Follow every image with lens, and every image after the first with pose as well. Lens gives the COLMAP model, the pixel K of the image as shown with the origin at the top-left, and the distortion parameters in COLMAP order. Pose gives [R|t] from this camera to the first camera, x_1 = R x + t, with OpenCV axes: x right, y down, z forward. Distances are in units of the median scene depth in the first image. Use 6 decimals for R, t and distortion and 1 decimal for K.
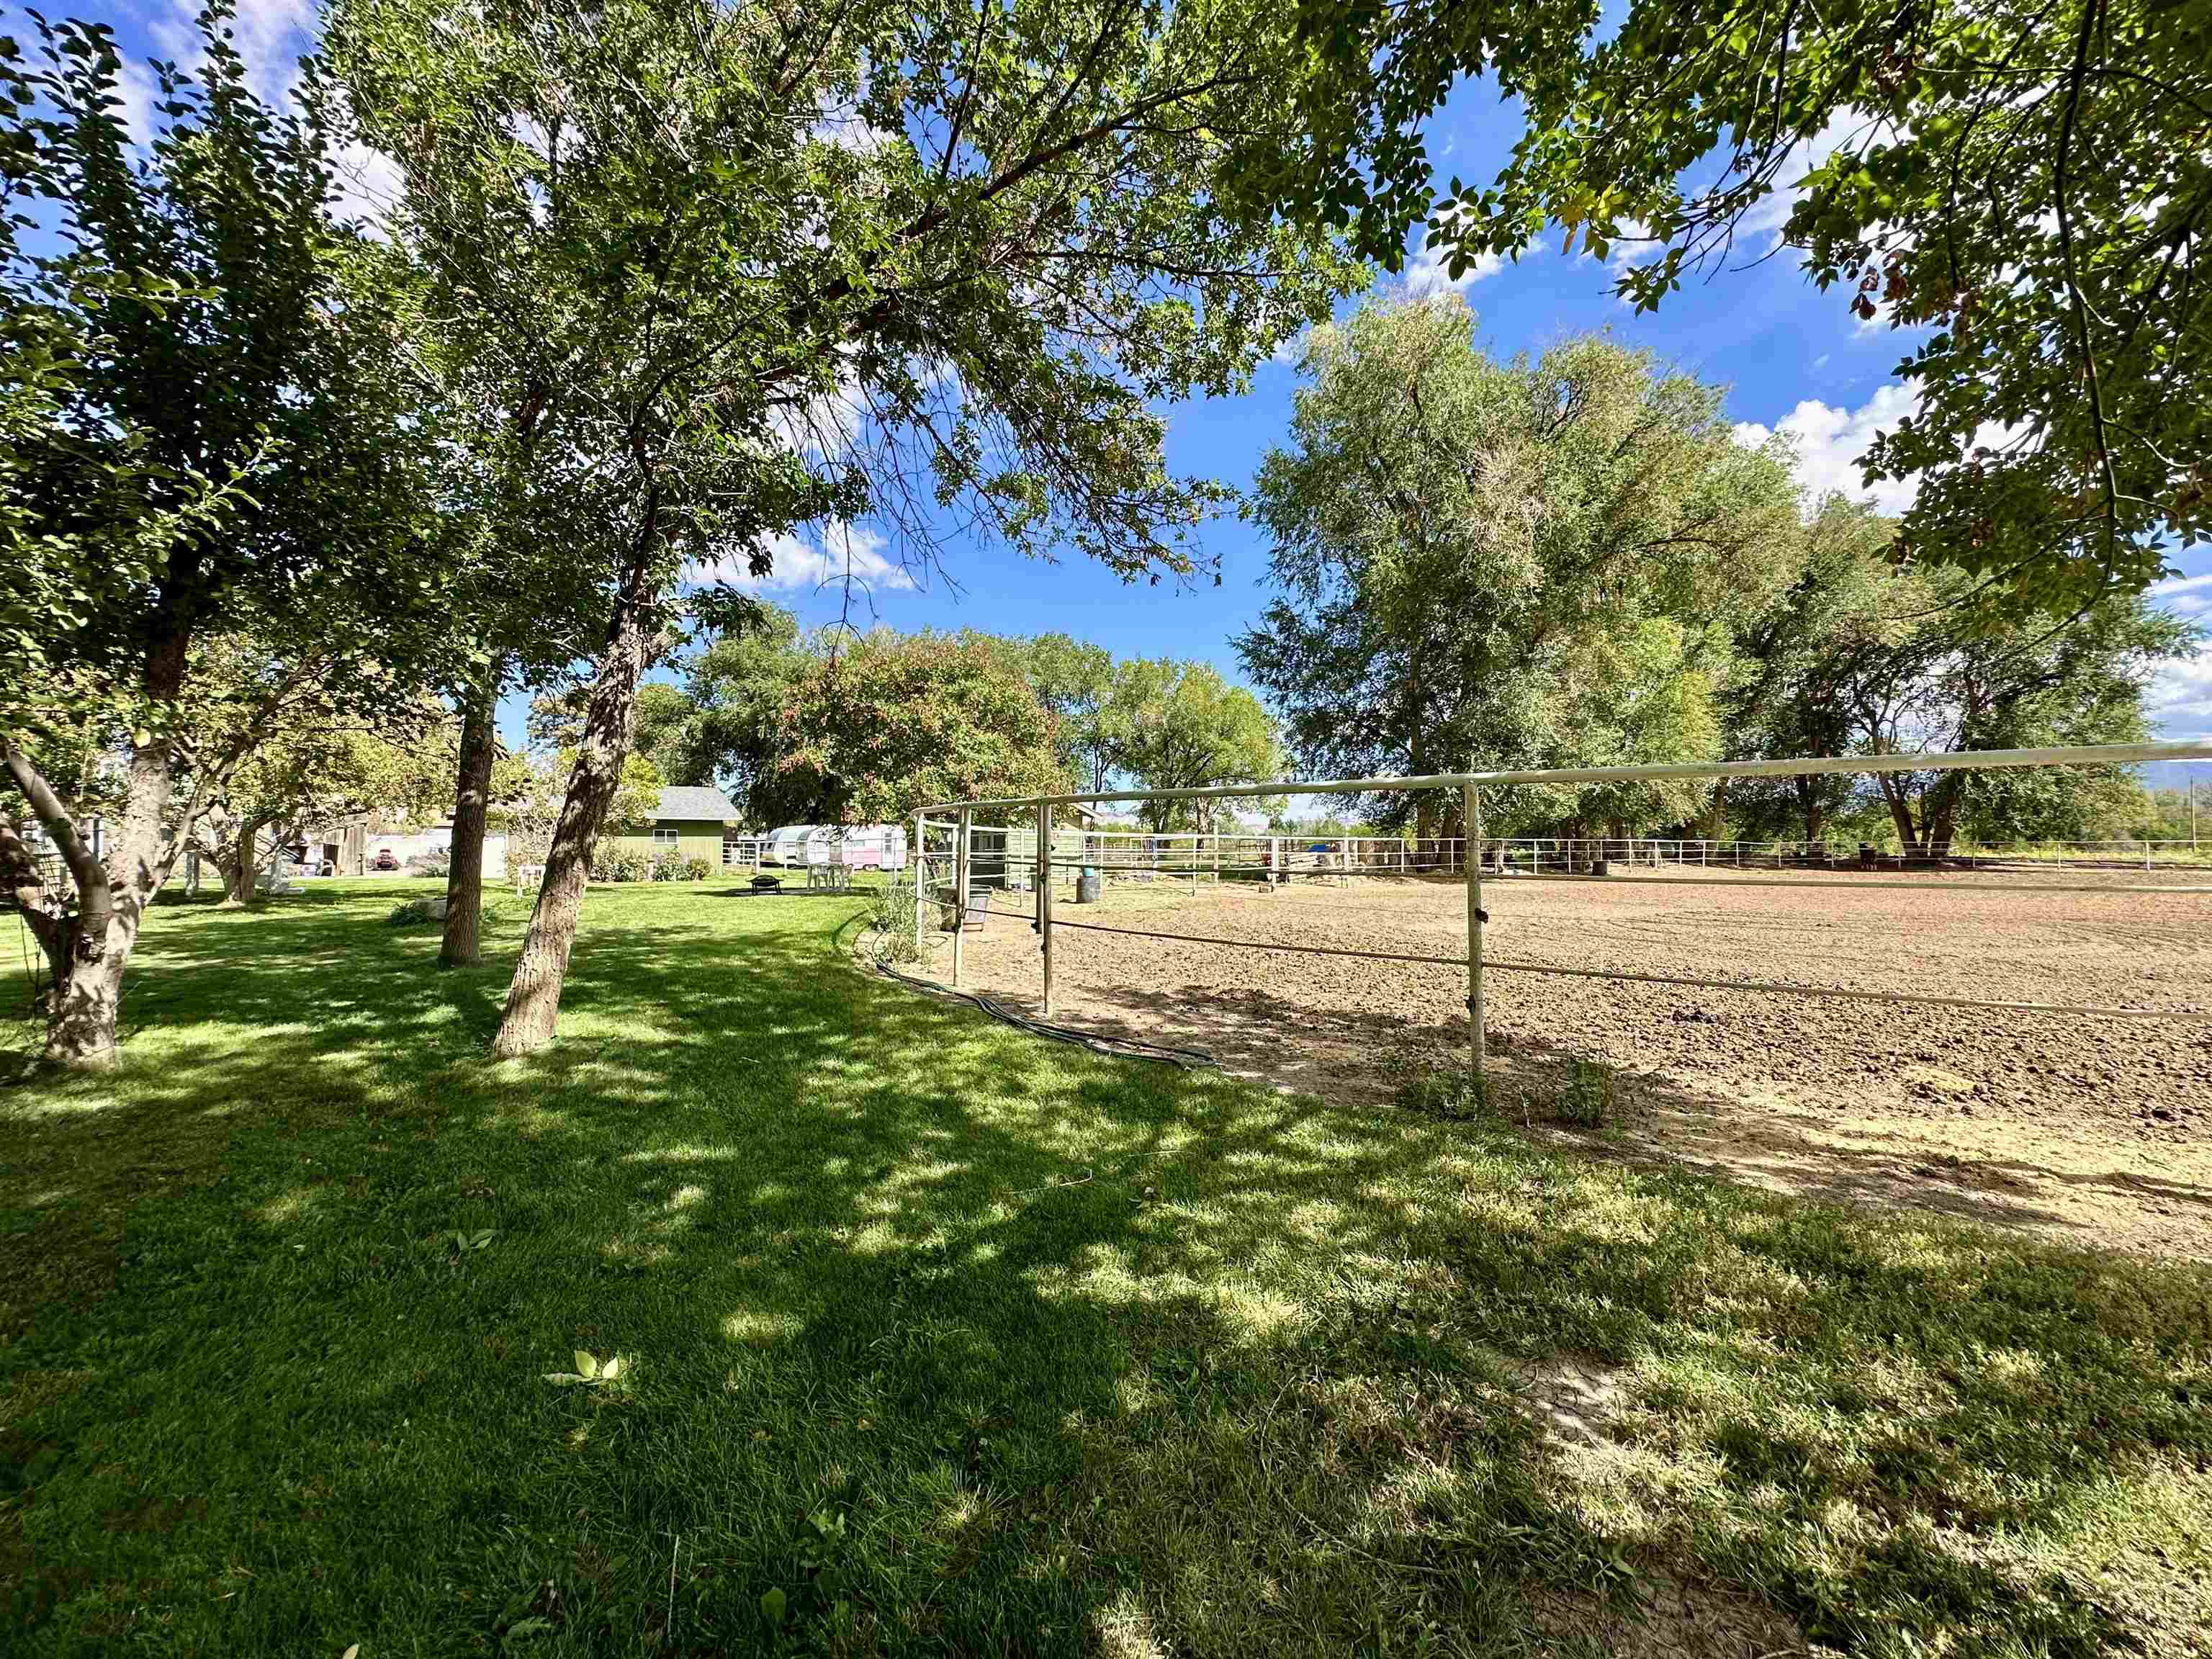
lens RADIAL K [[884.0, 0, 1108.0], [0, 884.0, 826.0], [0, 0, 1]] dist [-0.001012, 0.000115]
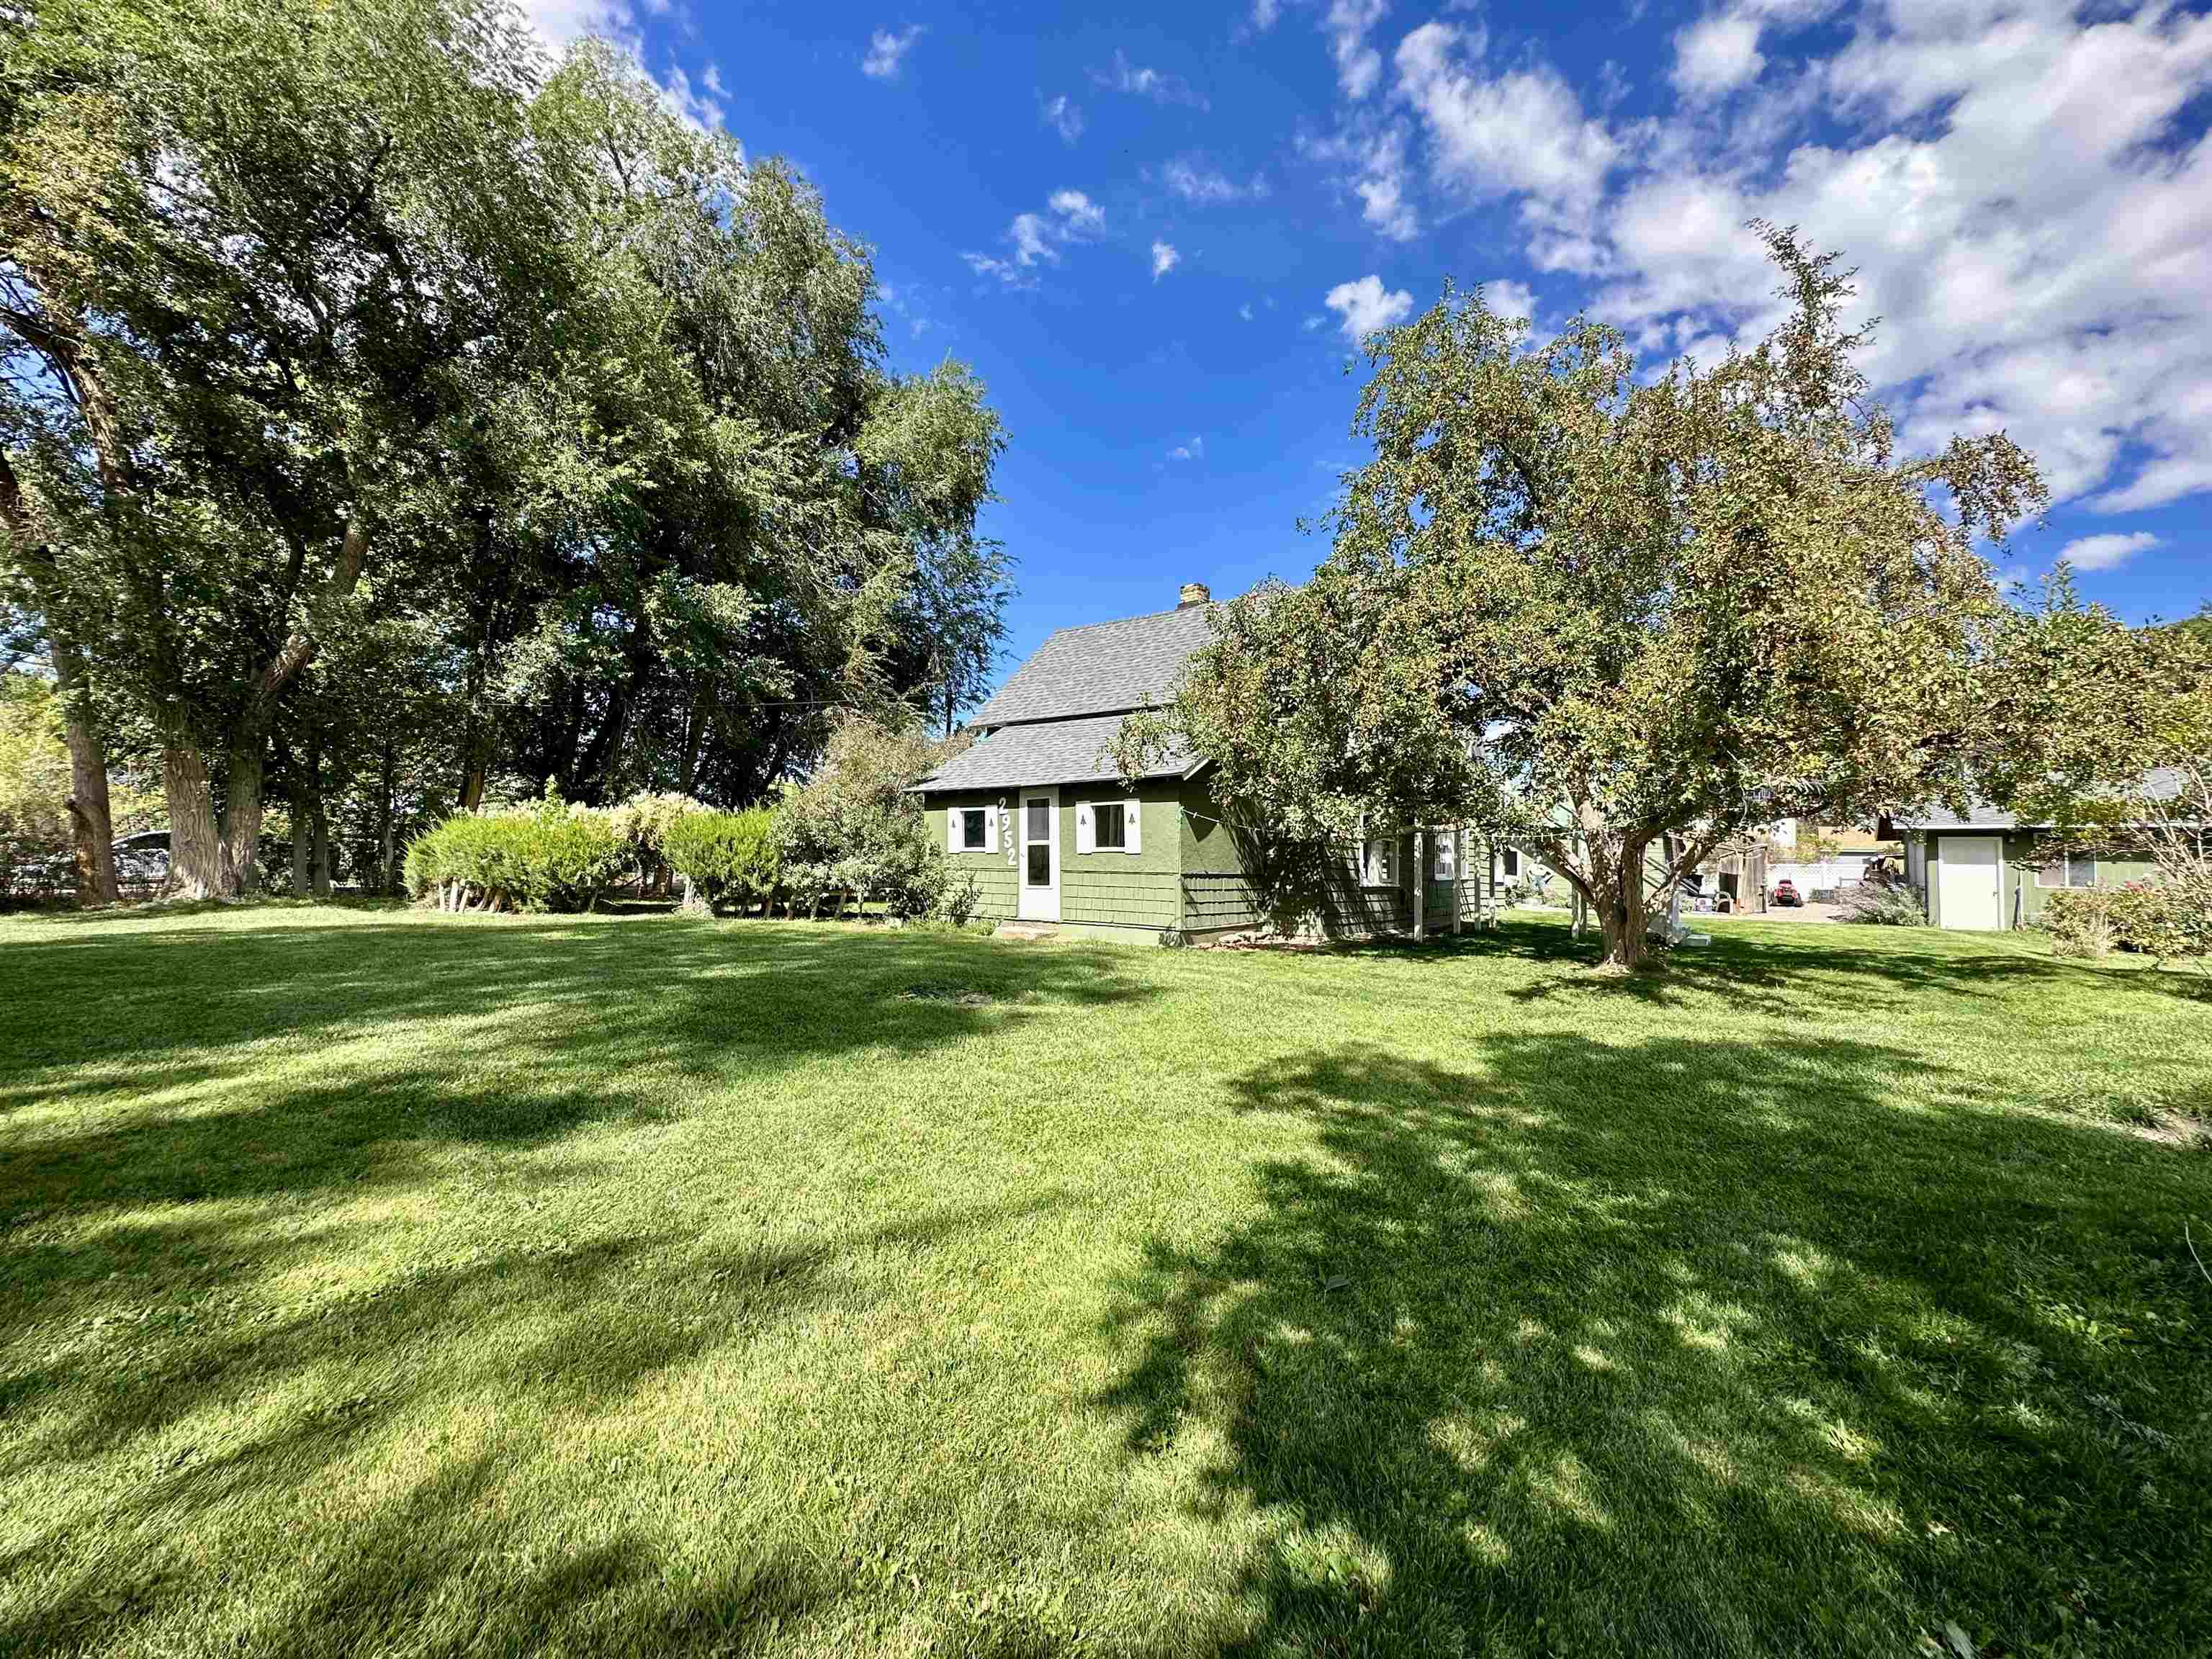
lens RADIAL K [[884.0, 0, 1096.6], [0, 884.0, 849.0], [0, 0, 1]] dist [-0.001012, 0.000115]
pose [[0.240627, -0.013824, -0.970519, -0.430143], [0.005833, 0.999901, -0.012796, 0.010882], [0.970600, -0.002582, 0.240684, 0.451501]]
